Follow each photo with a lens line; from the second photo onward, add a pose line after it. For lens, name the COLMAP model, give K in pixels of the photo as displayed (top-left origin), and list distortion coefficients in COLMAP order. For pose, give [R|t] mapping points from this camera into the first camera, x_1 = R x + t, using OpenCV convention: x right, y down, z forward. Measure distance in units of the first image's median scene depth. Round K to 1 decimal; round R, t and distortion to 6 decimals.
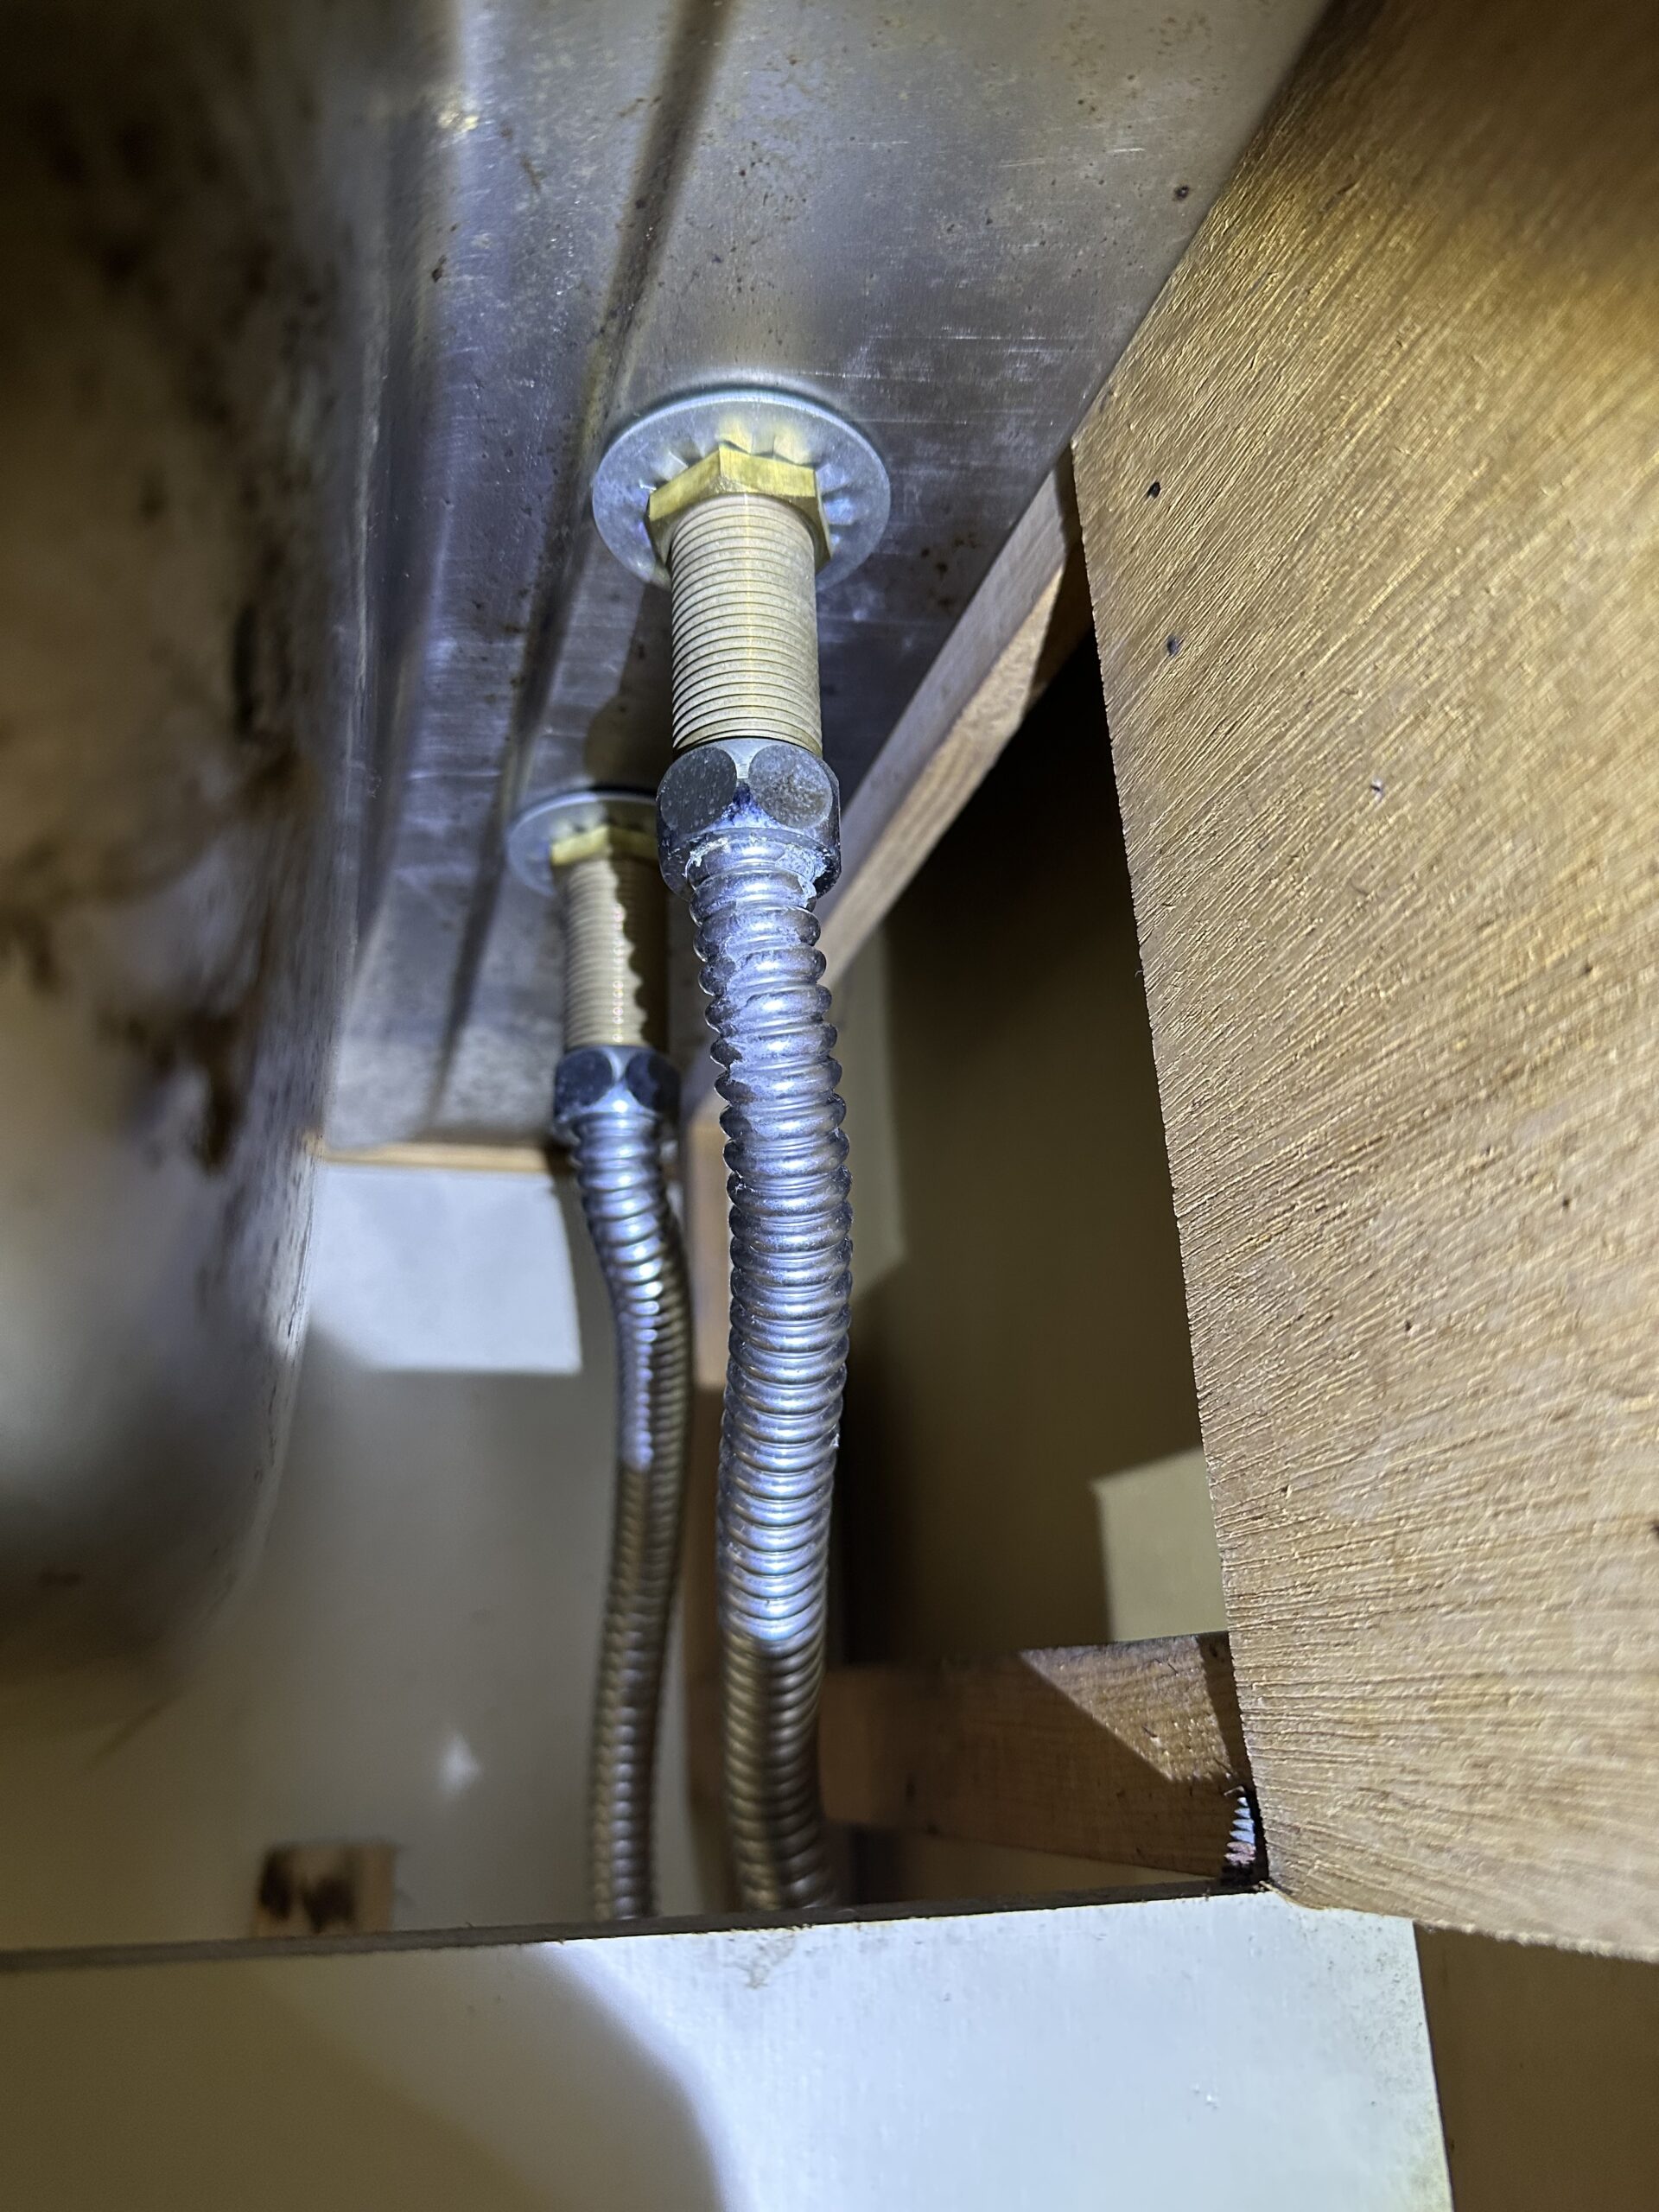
lens RADIAL K [[1476.5, 0, 824.0], [0, 1476.5, 1132.6], [0, 0, 1]] dist [-0.035681, -0.003076]
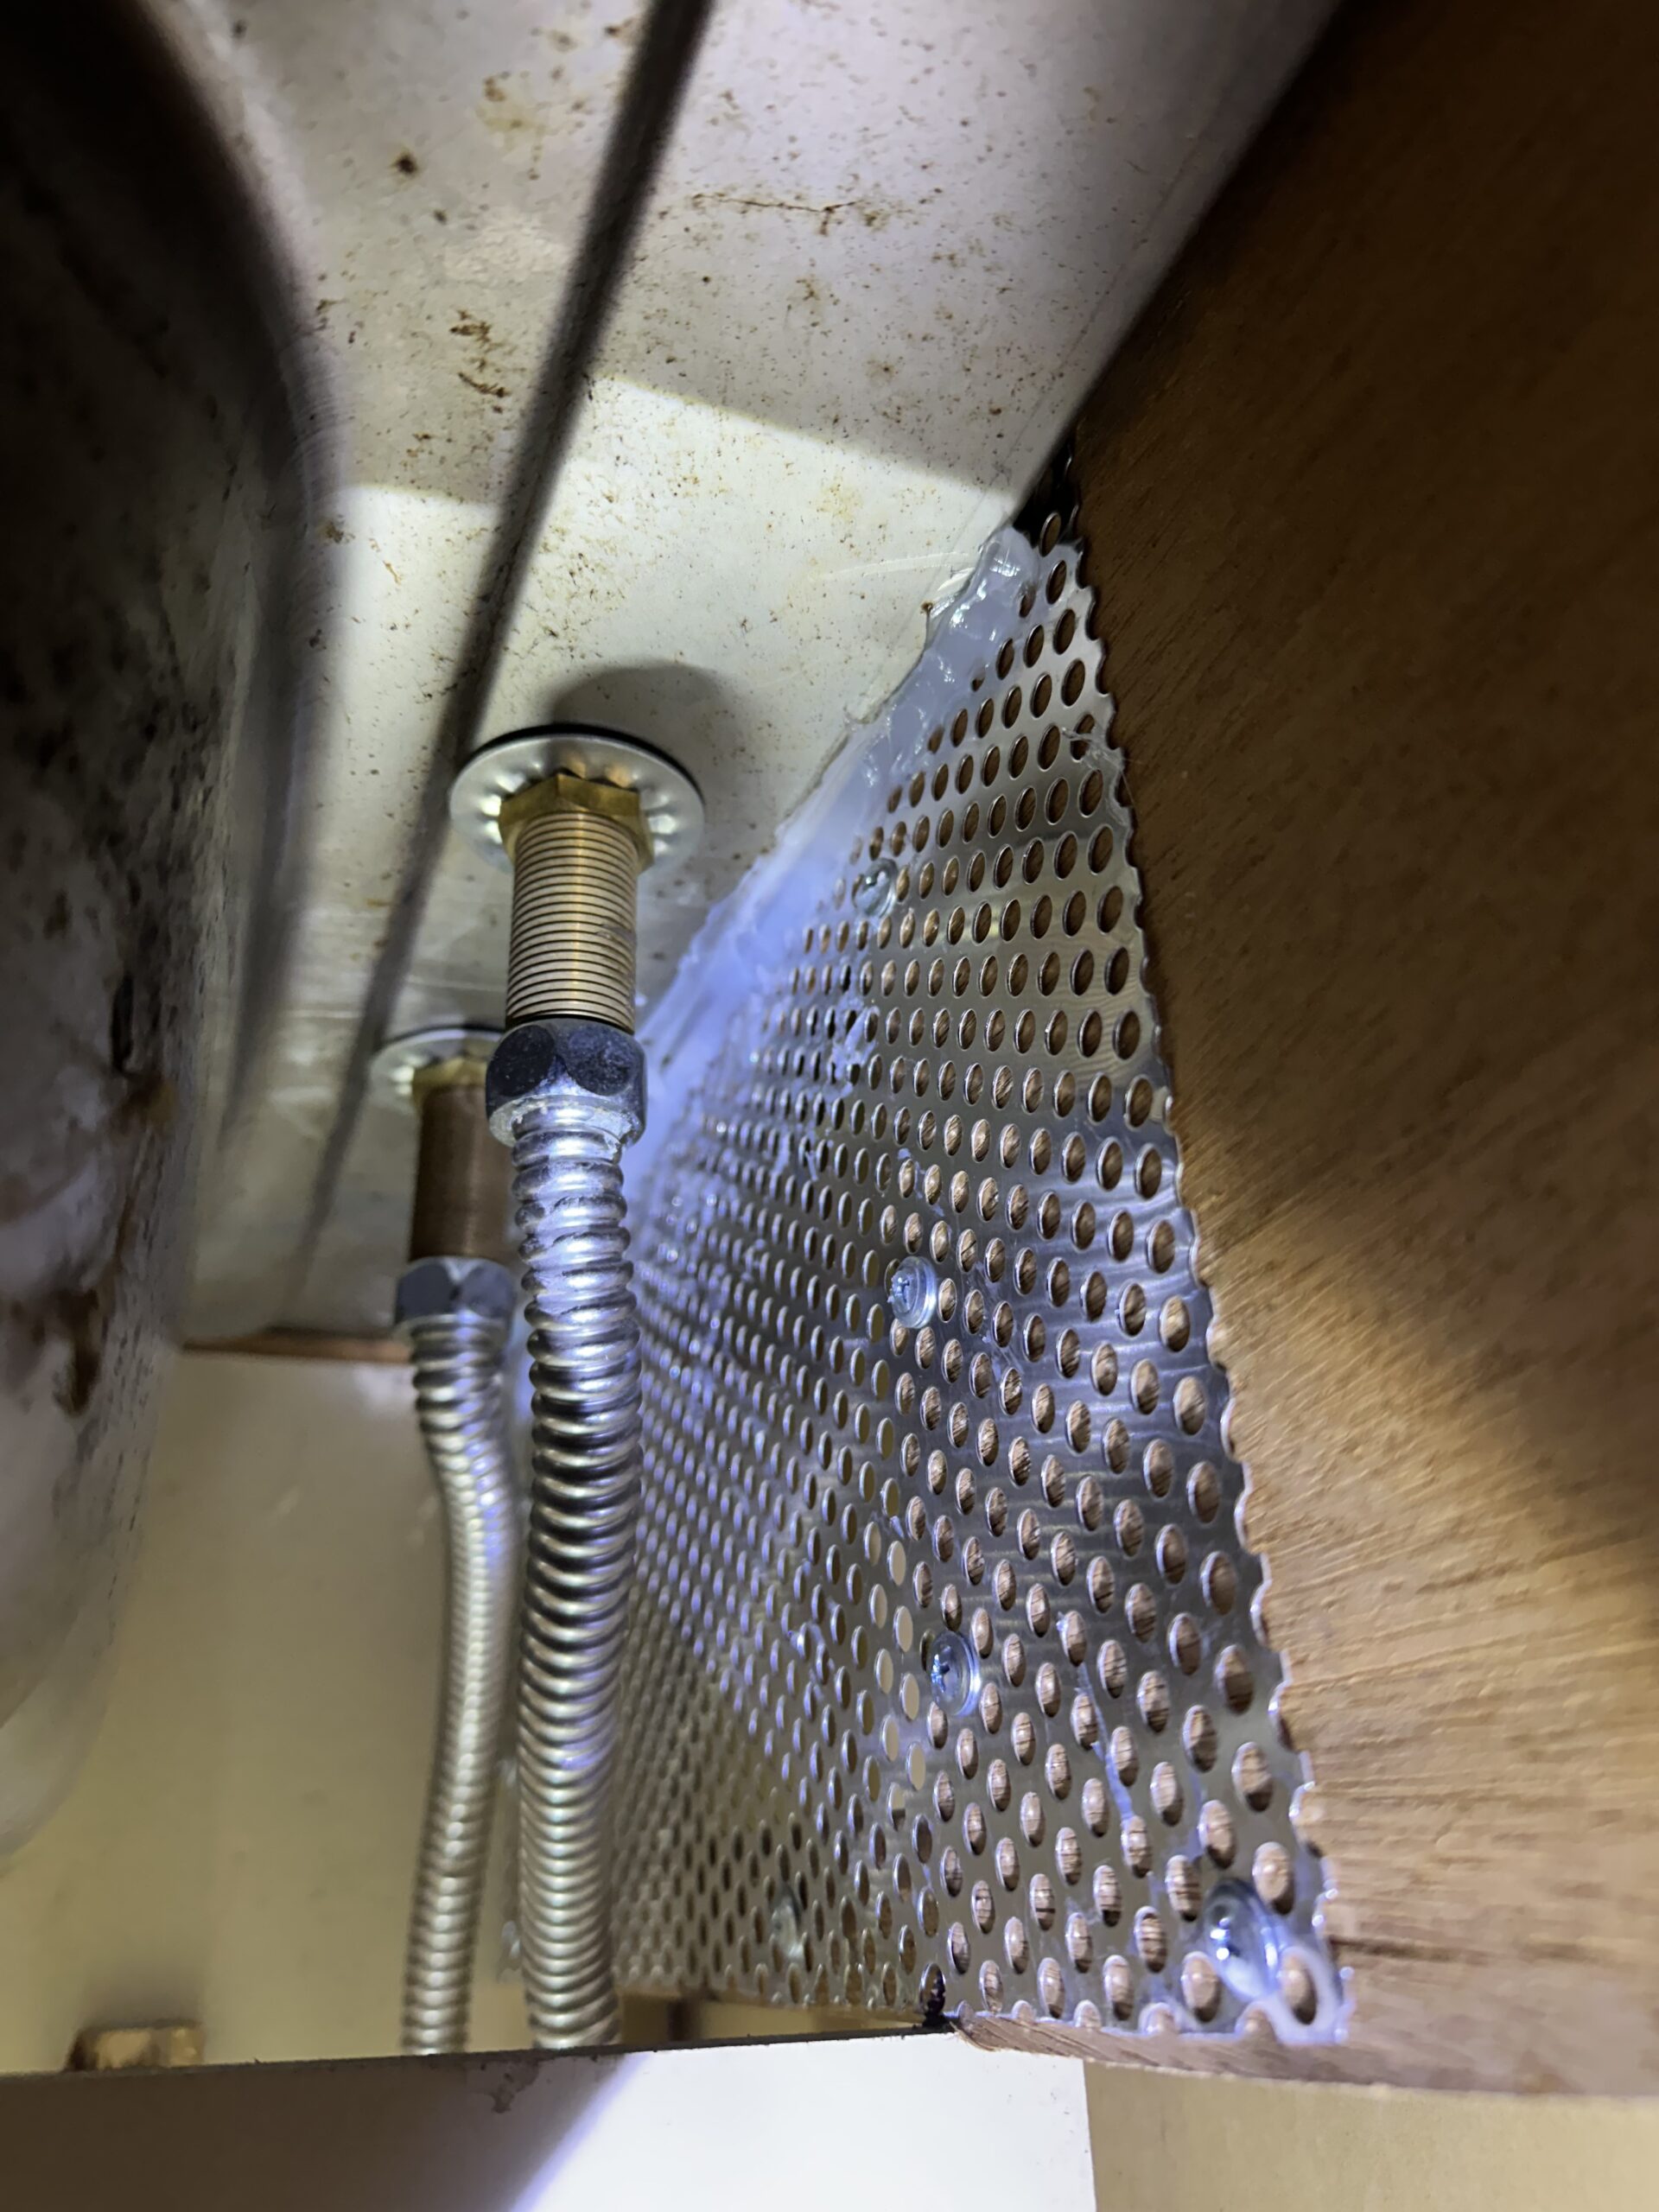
lens RADIAL K [[1589.3, 0, 881.6], [0, 1589.3, 1111.7], [0, 0, 1]] dist [0.079956, -0.197782]
pose [[0.997244, 0.033307, 0.066293, 0.131601], [-0.025635, 0.993220, -0.113390, -0.058259], [-0.069620, 0.111378, 0.991337, -0.319813]]
